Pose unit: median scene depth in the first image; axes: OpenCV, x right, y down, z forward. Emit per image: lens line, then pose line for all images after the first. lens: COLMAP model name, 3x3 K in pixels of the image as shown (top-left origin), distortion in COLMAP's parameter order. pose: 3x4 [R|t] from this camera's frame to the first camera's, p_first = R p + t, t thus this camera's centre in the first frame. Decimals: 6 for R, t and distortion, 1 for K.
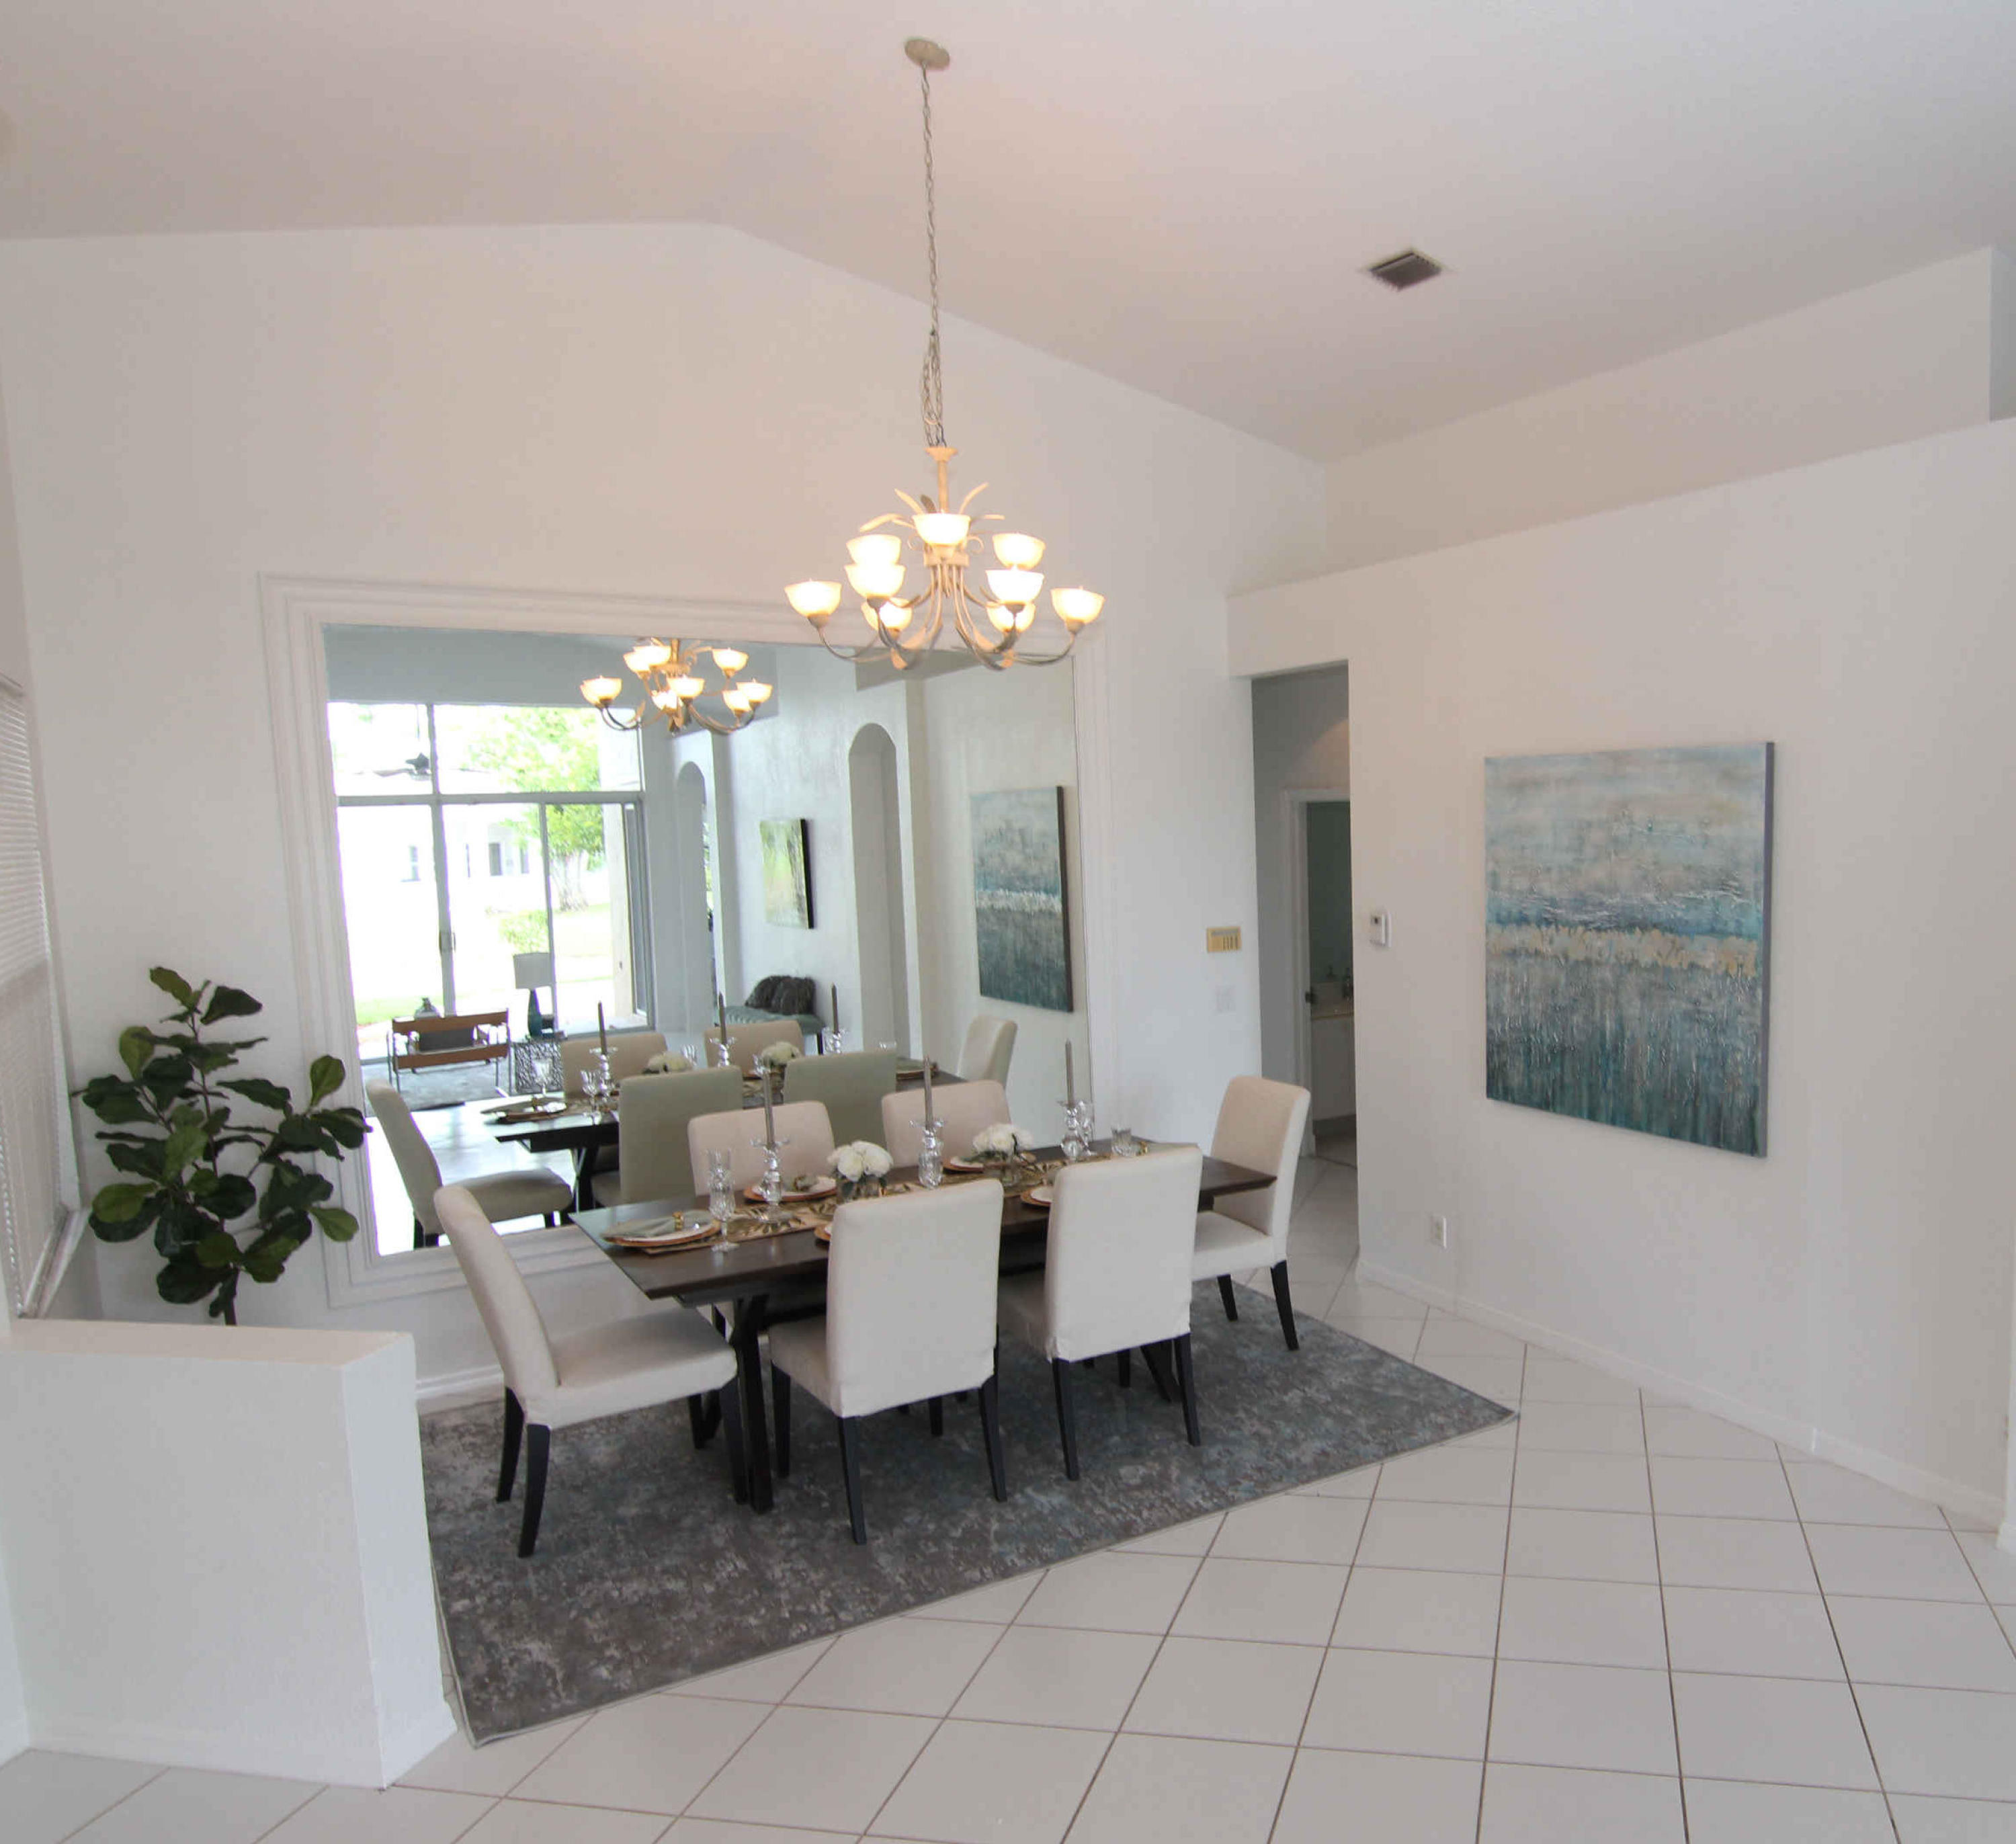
lens RADIAL K [[1246.4, 0, 1008.0], [0, 1246.4, 922.0], [0, 0, 1]] dist [0.006220, -0.000710]
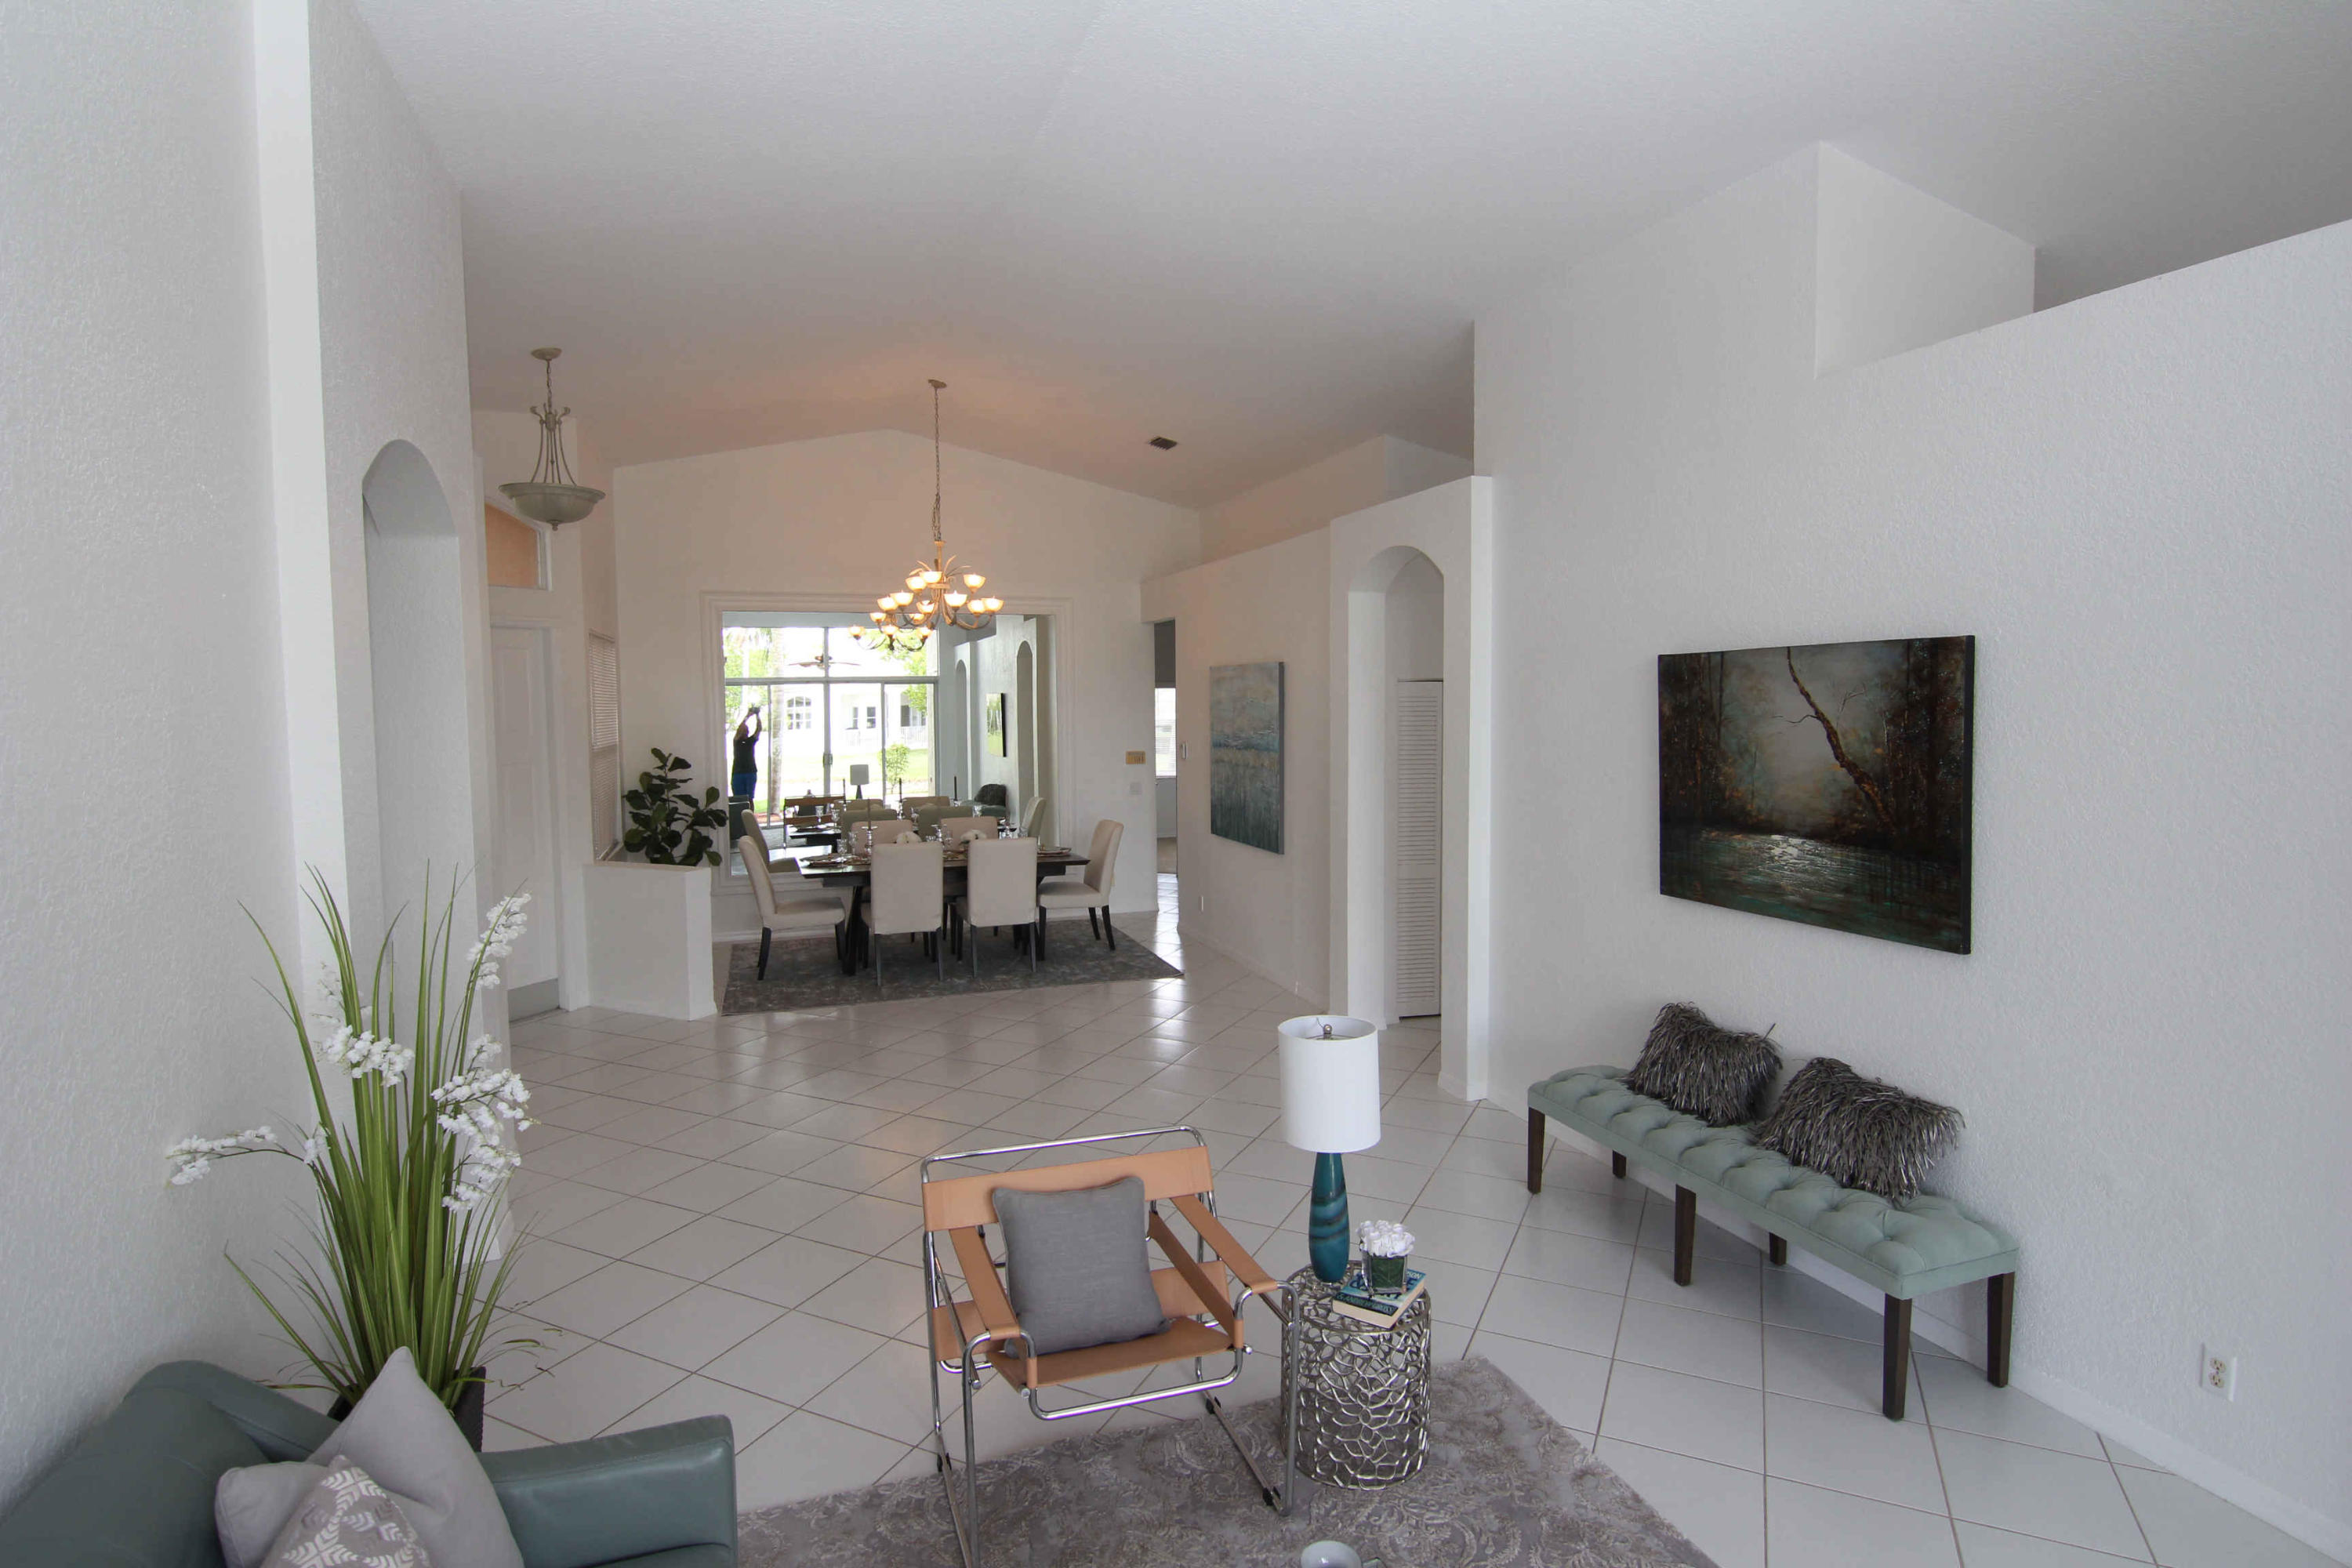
lens RADIAL K [[1209.8, 0, 1176.0], [0, 1209.8, 784.0], [0, 0, 1]] dist [-0.007266, -0.000693]
pose [[0.962215, 0.035141, -0.270015, 0.941953], [-0.039367, 0.999172, -0.010249, 0.090997], [0.269432, 0.020492, 0.962801, -1.000230]]
